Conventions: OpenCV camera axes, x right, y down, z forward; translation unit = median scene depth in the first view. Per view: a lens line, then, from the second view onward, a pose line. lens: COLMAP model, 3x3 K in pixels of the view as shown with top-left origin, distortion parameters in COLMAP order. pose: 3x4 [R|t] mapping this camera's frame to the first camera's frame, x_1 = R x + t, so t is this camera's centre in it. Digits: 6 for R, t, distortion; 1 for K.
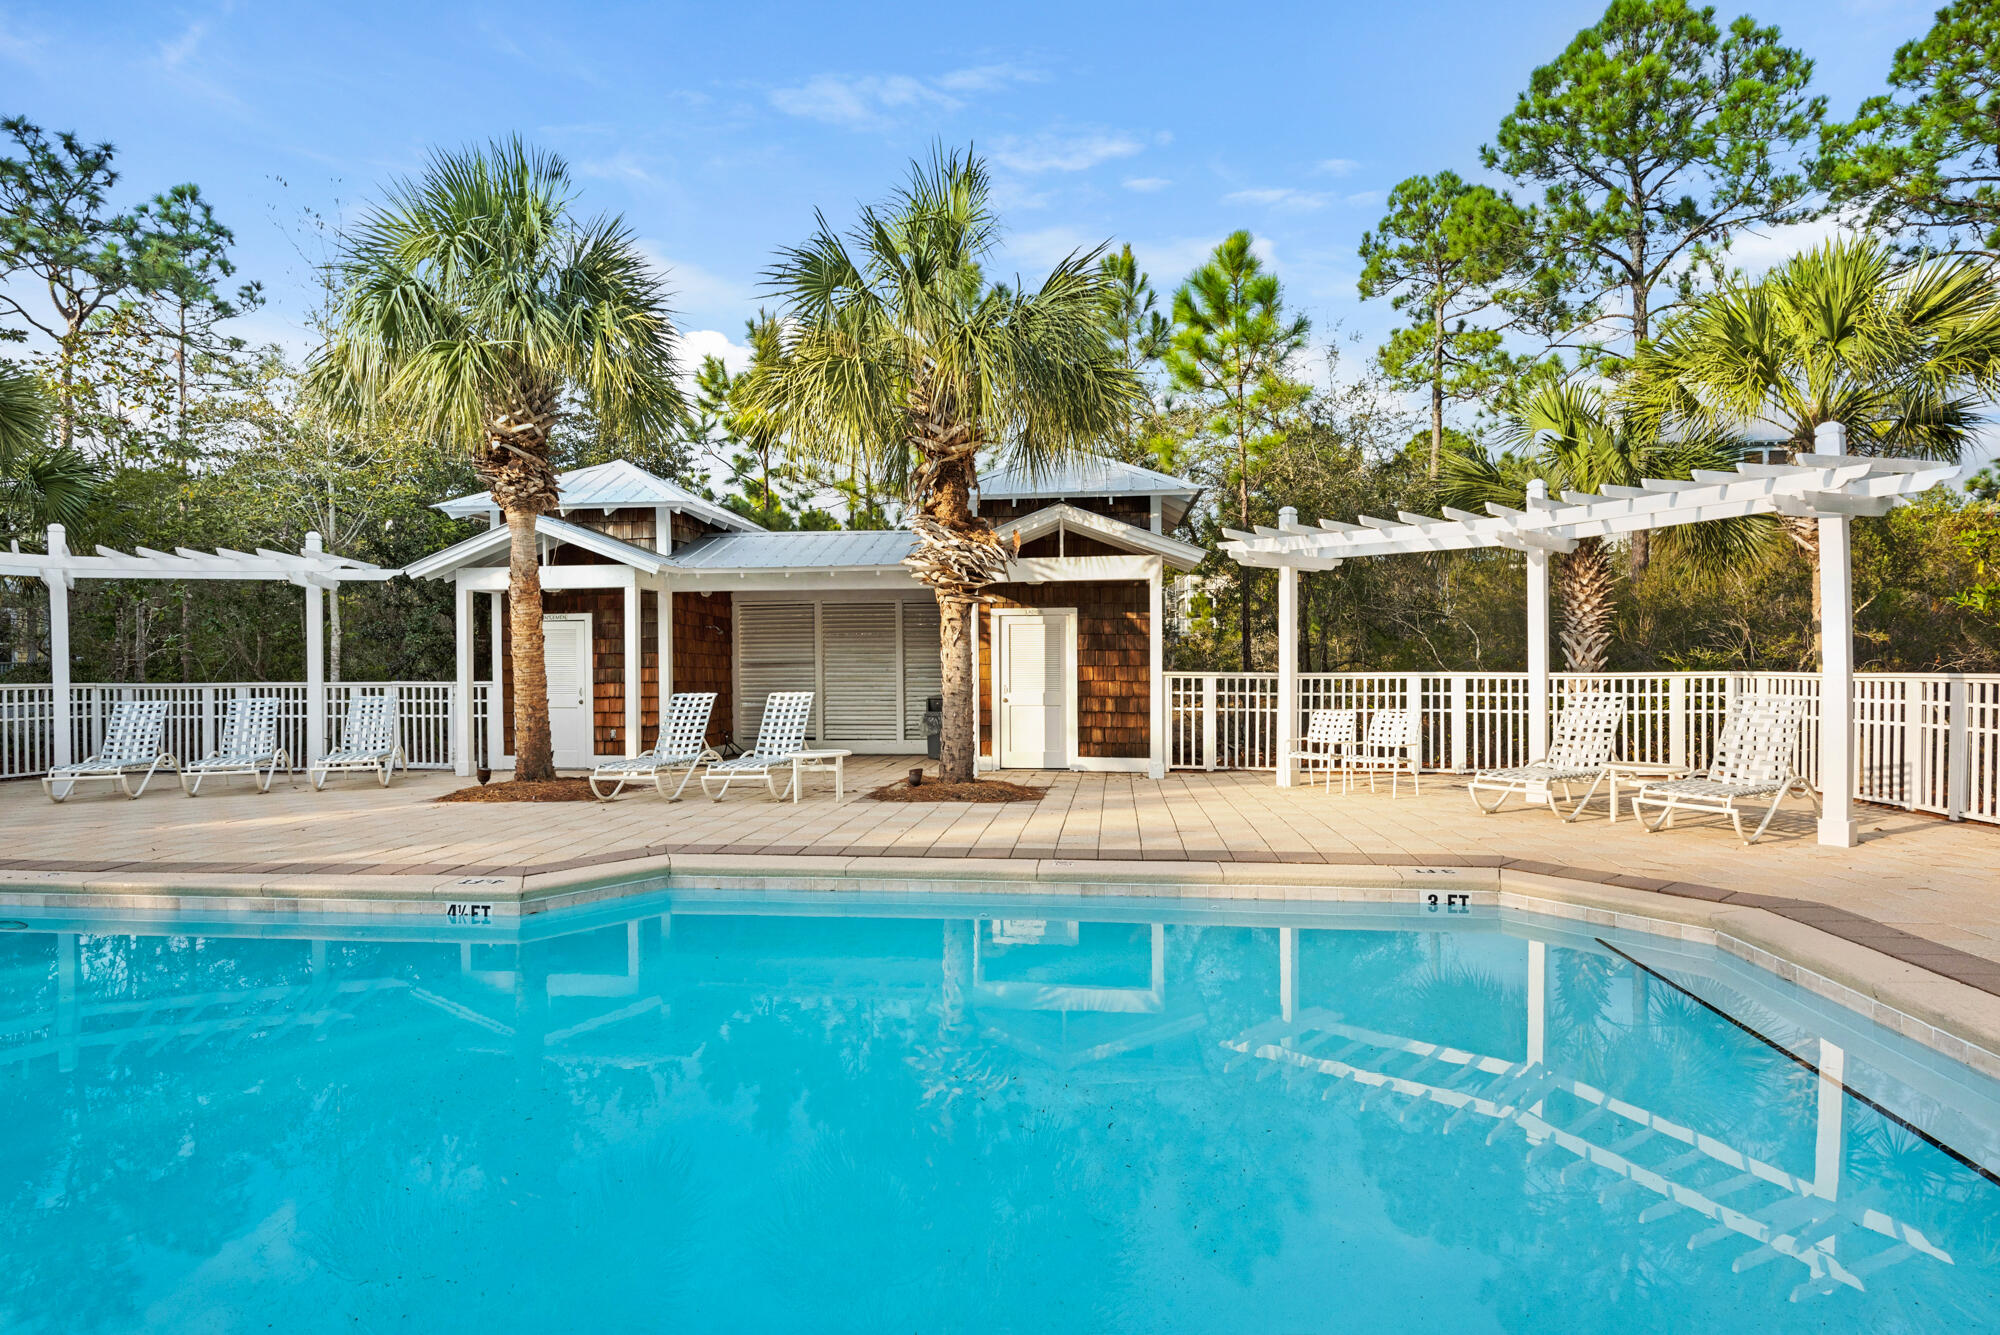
lens RADIAL K [[1061.1, 0, 999.0], [0, 1061.1, 672.4], [0, 0, 1]] dist [-0.003882, -0.000532]
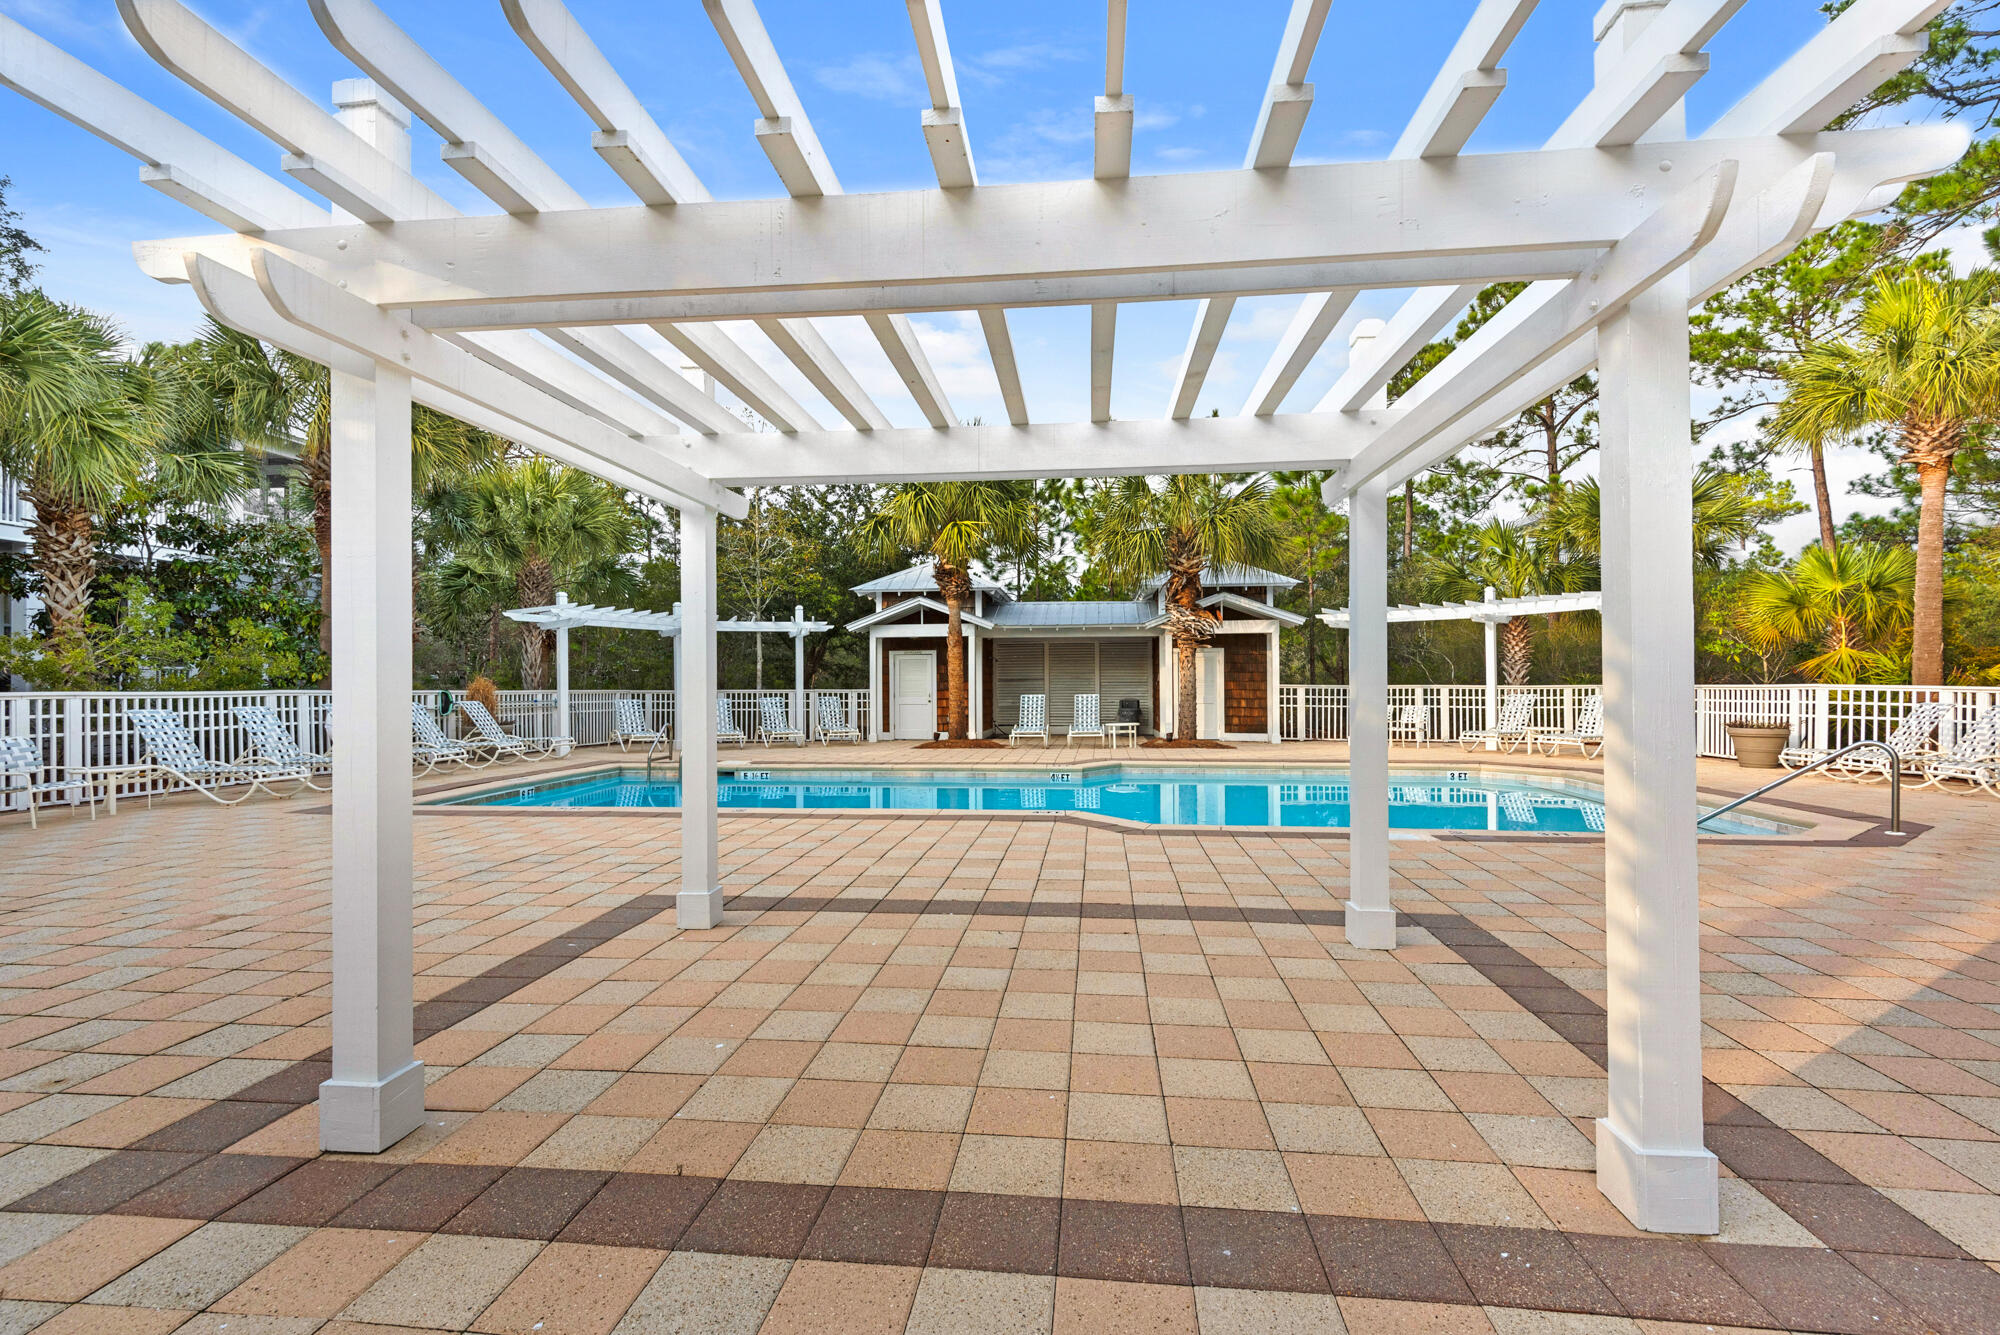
lens RADIAL K [[918.0, 0, 998.0], [0, 918.0, 668.1], [0, 0, 1]] dist [0.002978, 0.000005]
pose [[0.999928, 0.002309, -0.011804, -0.296016], [-0.002606, 0.999679, -0.025186, 0.011858], [0.011742, 0.025215, 0.999613, -0.547259]]
